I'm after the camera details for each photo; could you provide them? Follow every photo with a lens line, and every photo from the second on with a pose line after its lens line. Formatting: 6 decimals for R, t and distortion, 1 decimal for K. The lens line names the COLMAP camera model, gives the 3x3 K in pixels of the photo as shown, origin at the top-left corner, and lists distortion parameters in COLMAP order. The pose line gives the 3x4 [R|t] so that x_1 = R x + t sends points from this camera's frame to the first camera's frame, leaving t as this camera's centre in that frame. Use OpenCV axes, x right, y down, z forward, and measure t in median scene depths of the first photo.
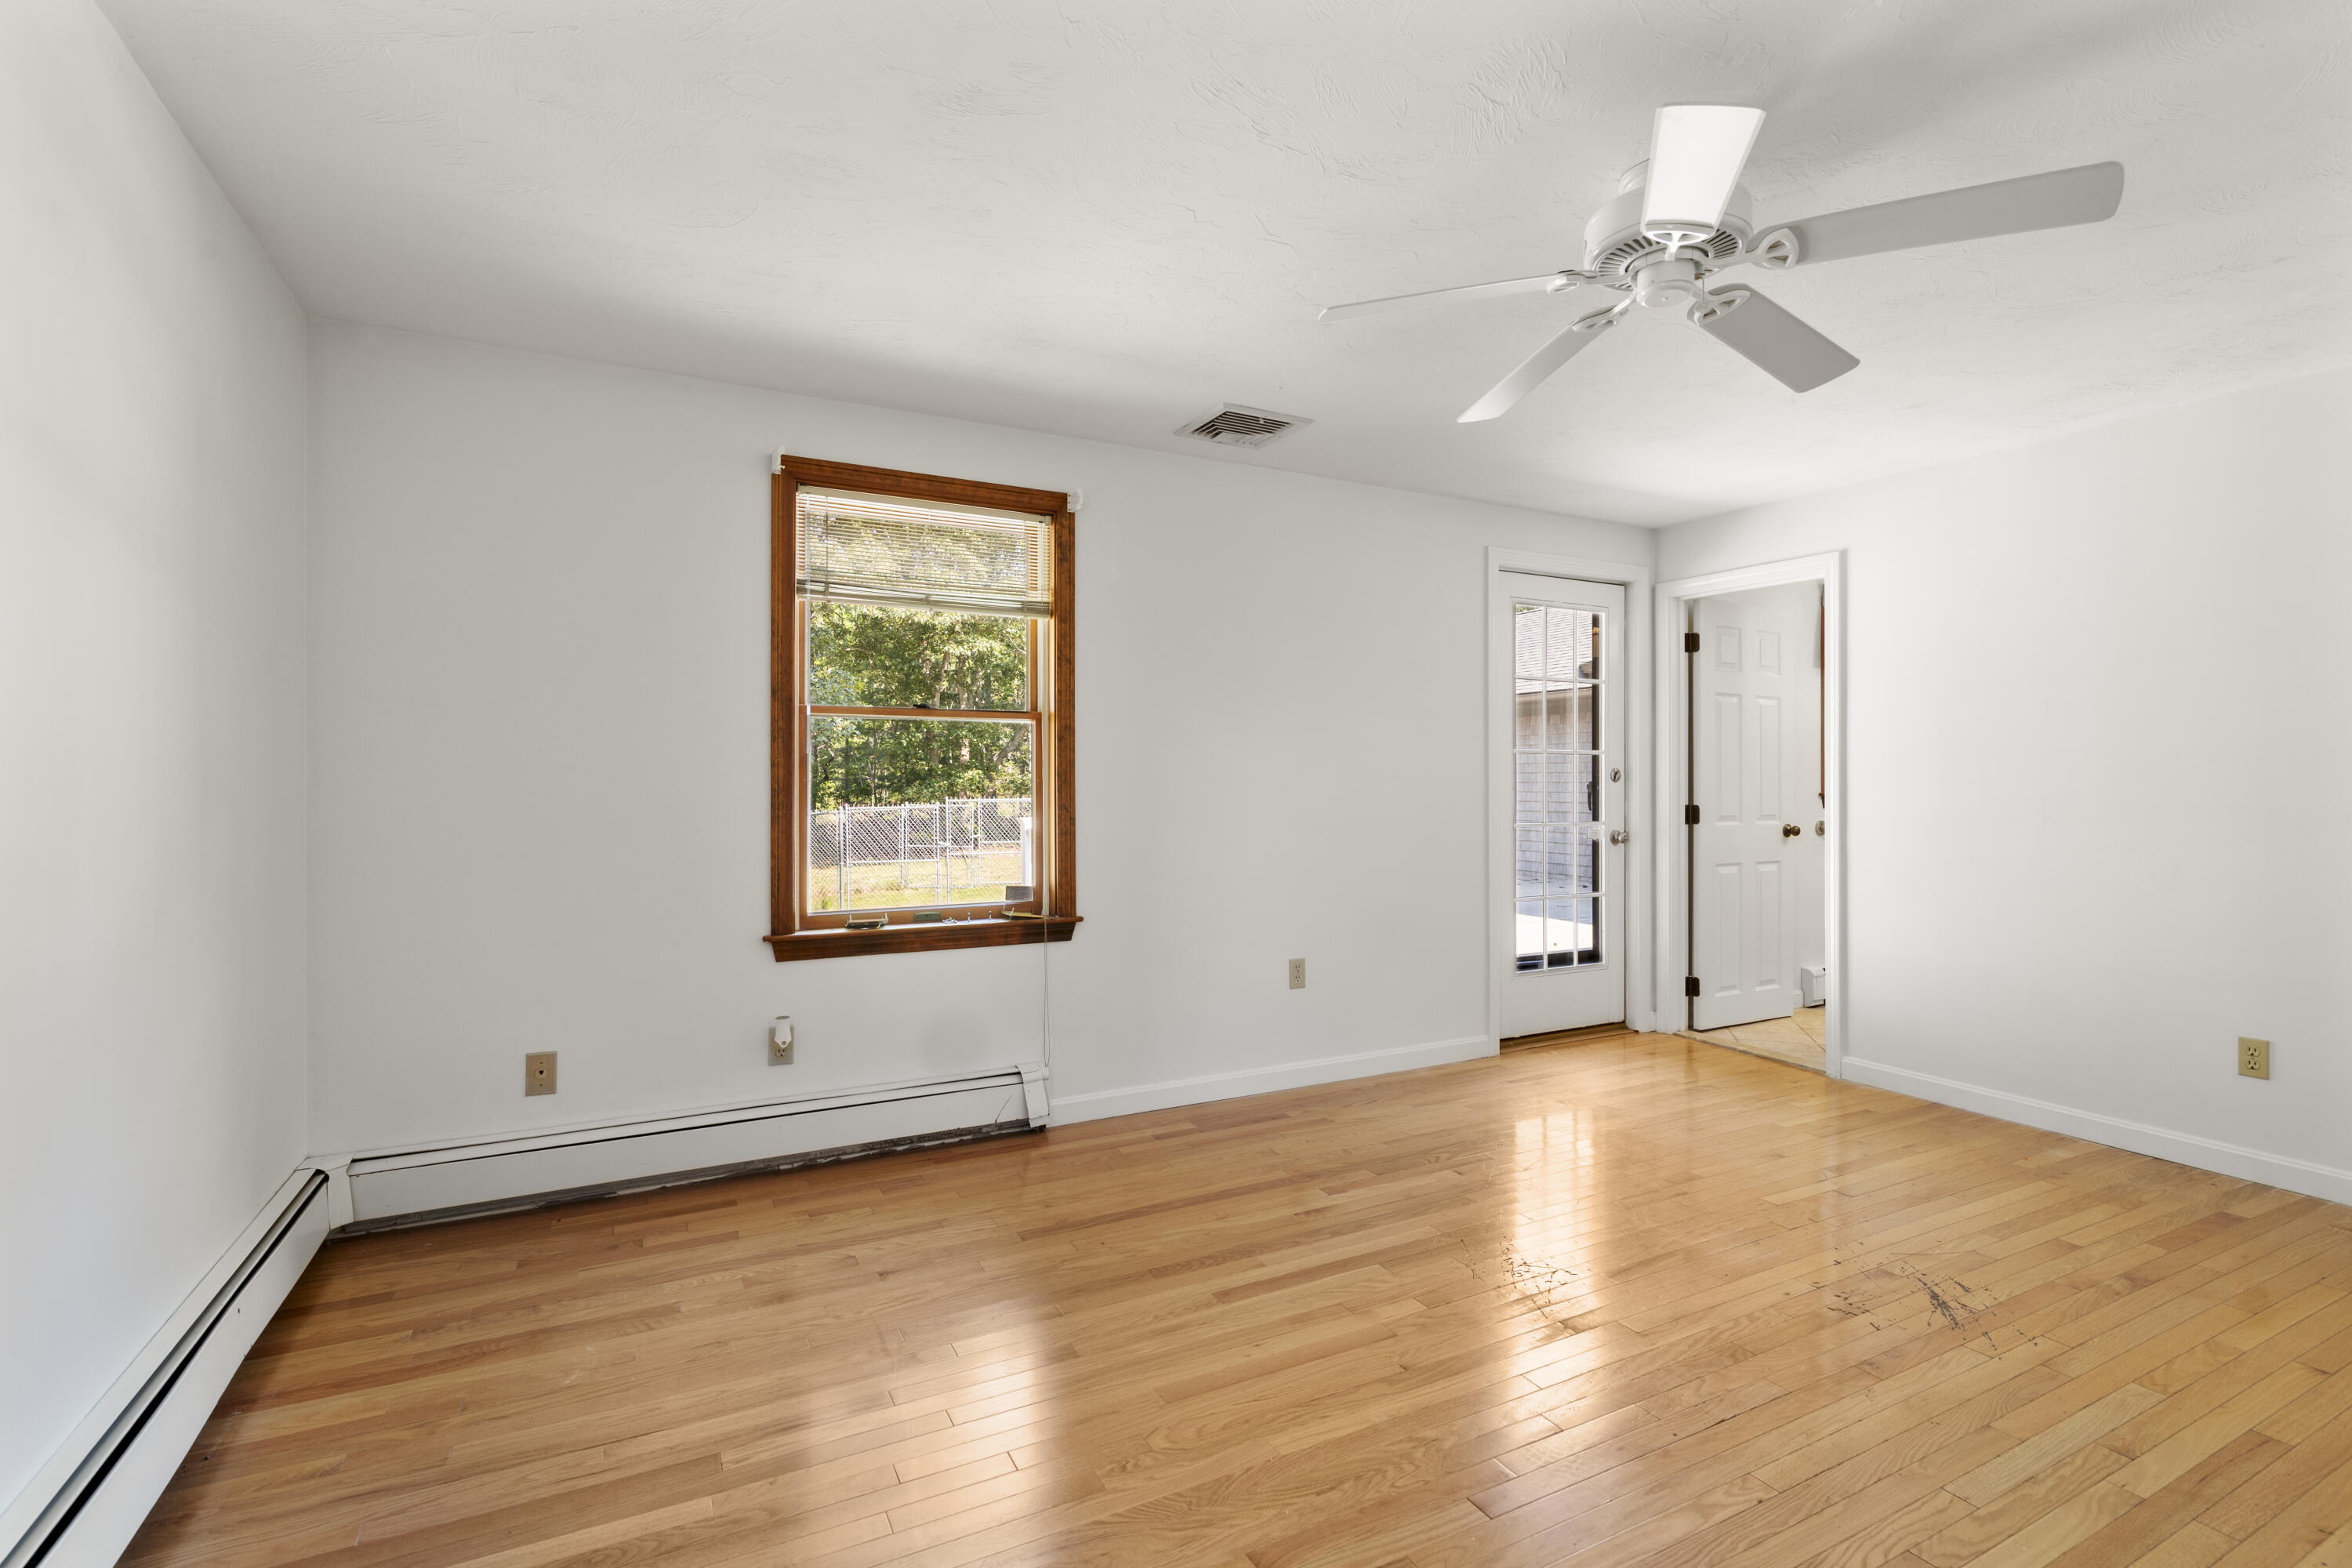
lens RADIAL K [[1086.7, 0, 1192.6], [0, 1086.7, 783.4], [0, 0, 1]] dist [-0.000608, -0.001211]
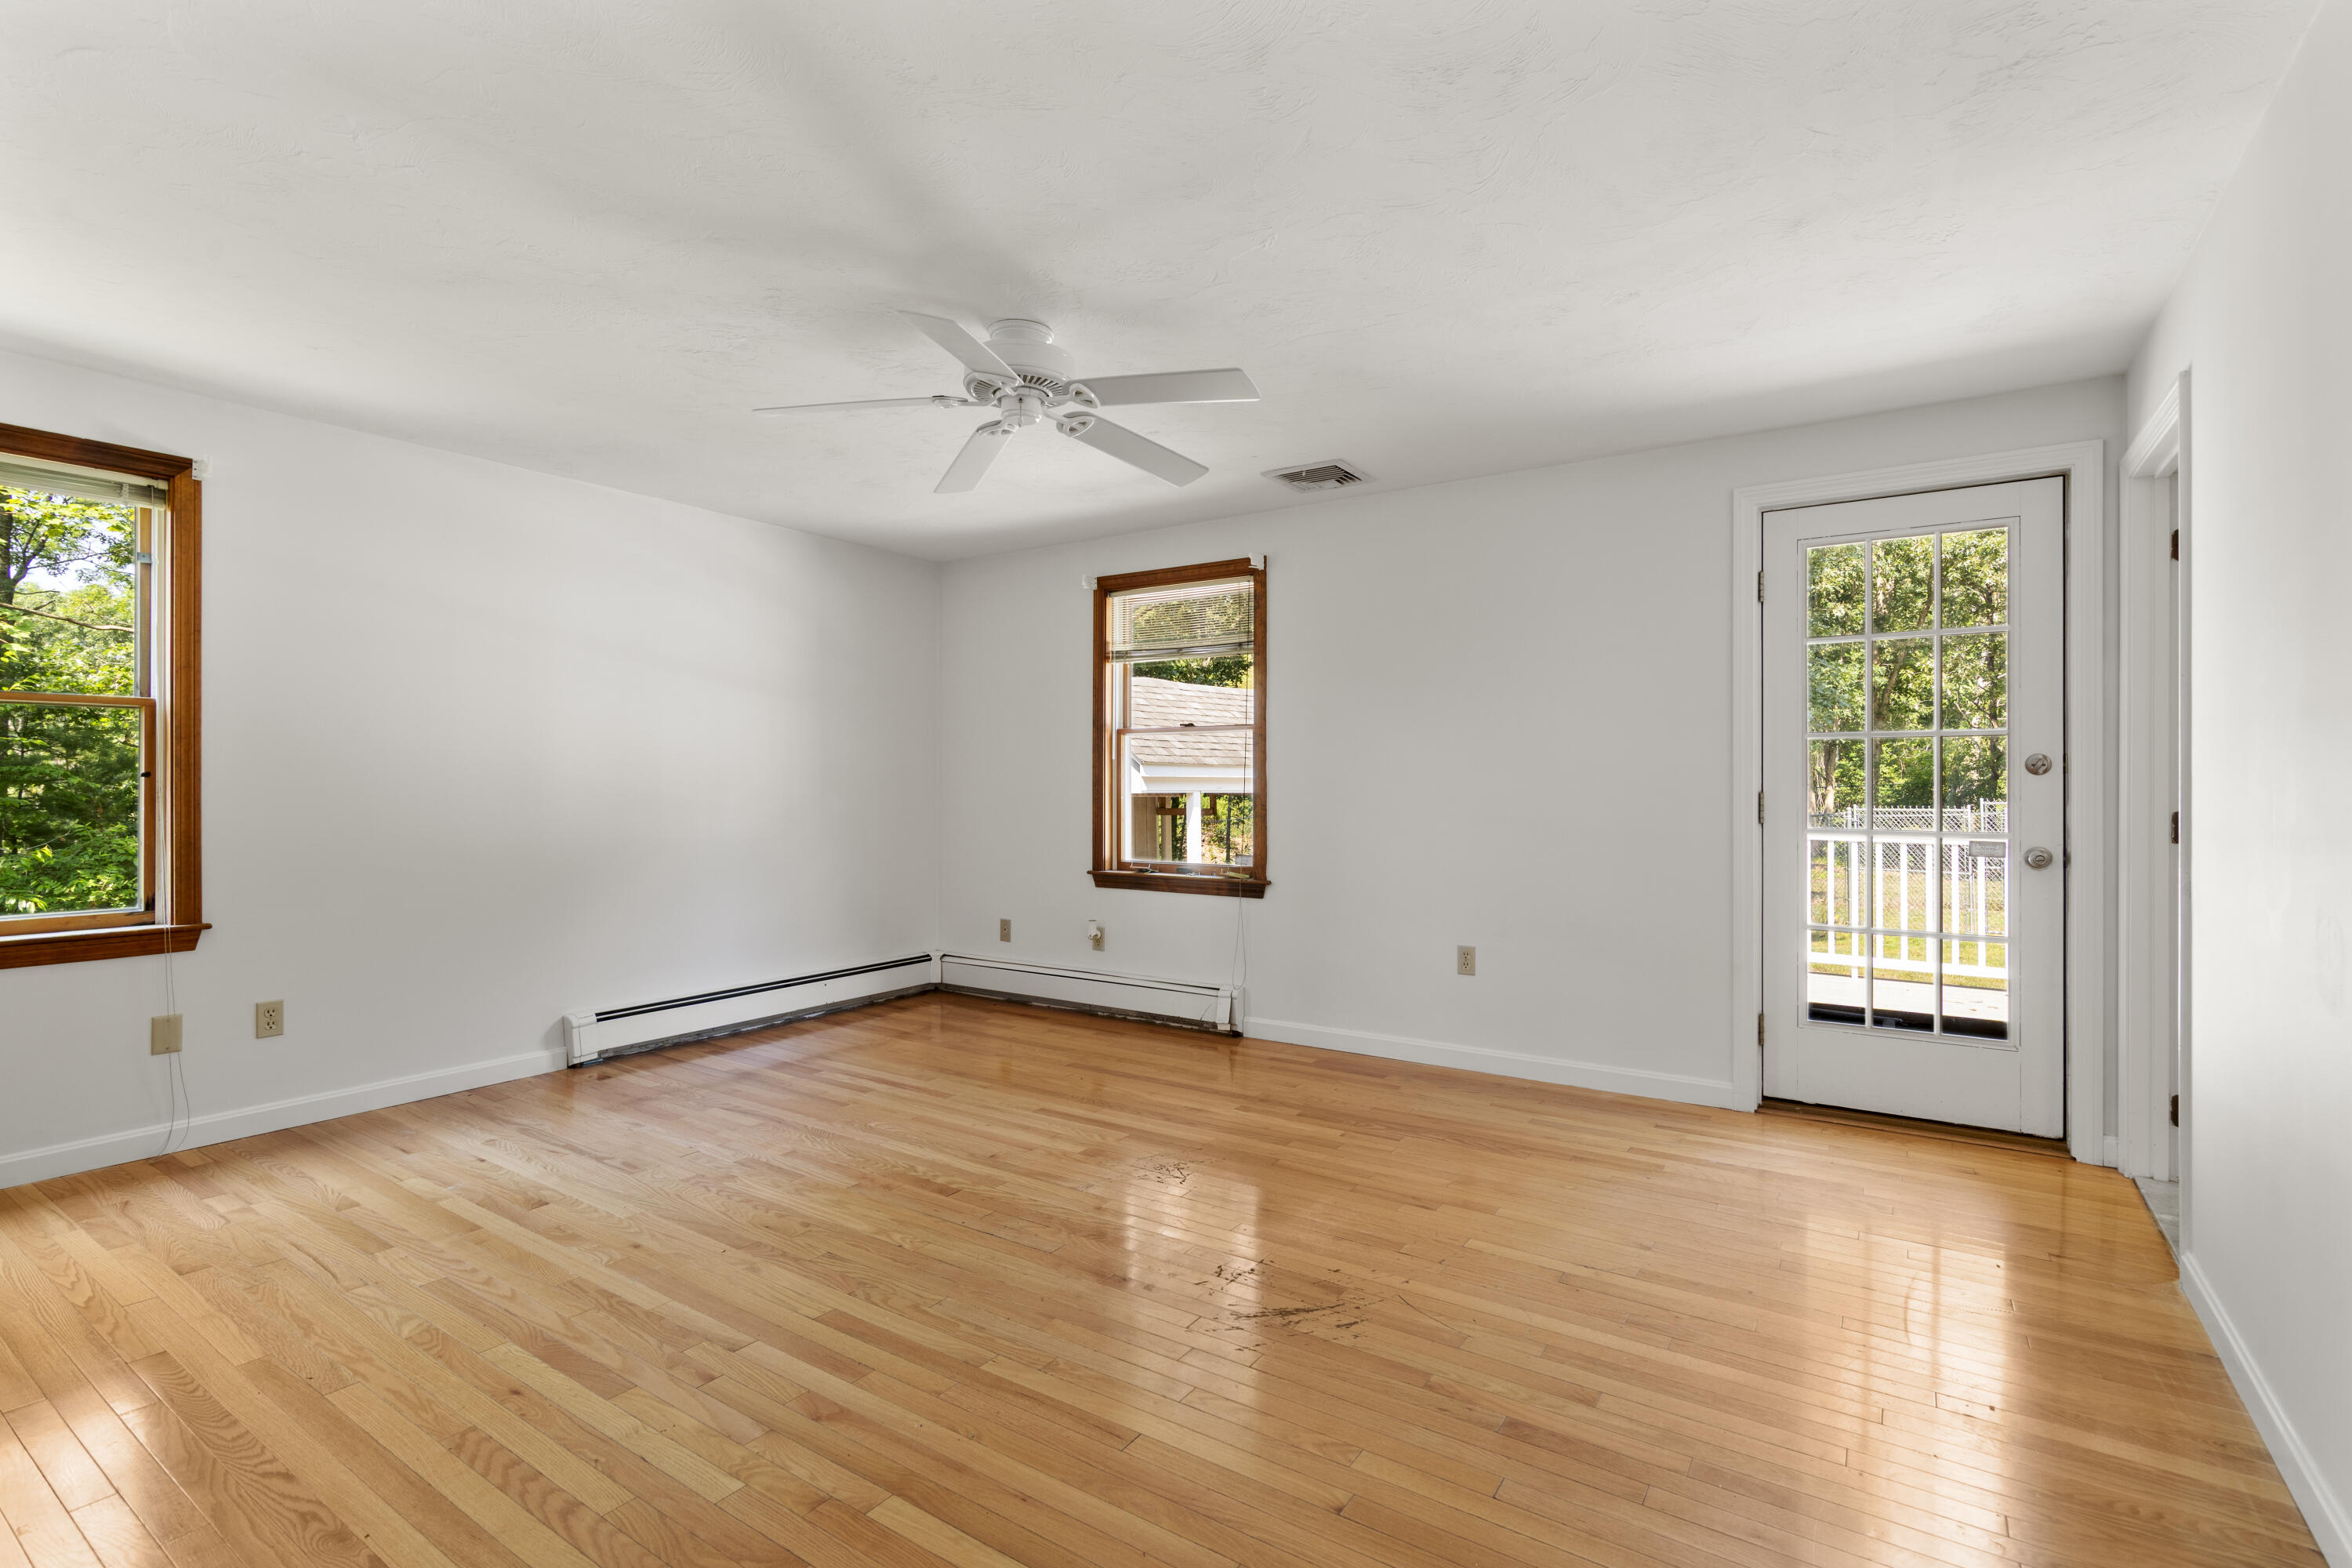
lens RADIAL K [[1086.7, 0, 1192.5], [0, 1086.7, 782.8], [0, 0, 1]] dist [-0.000608, -0.001211]
pose [[0.471983, 0.000830, -0.881607, 1.118163], [-0.002076, 0.999998, -0.000170, 0.006540], [0.881605, 0.001910, 0.471984, 0.348333]]
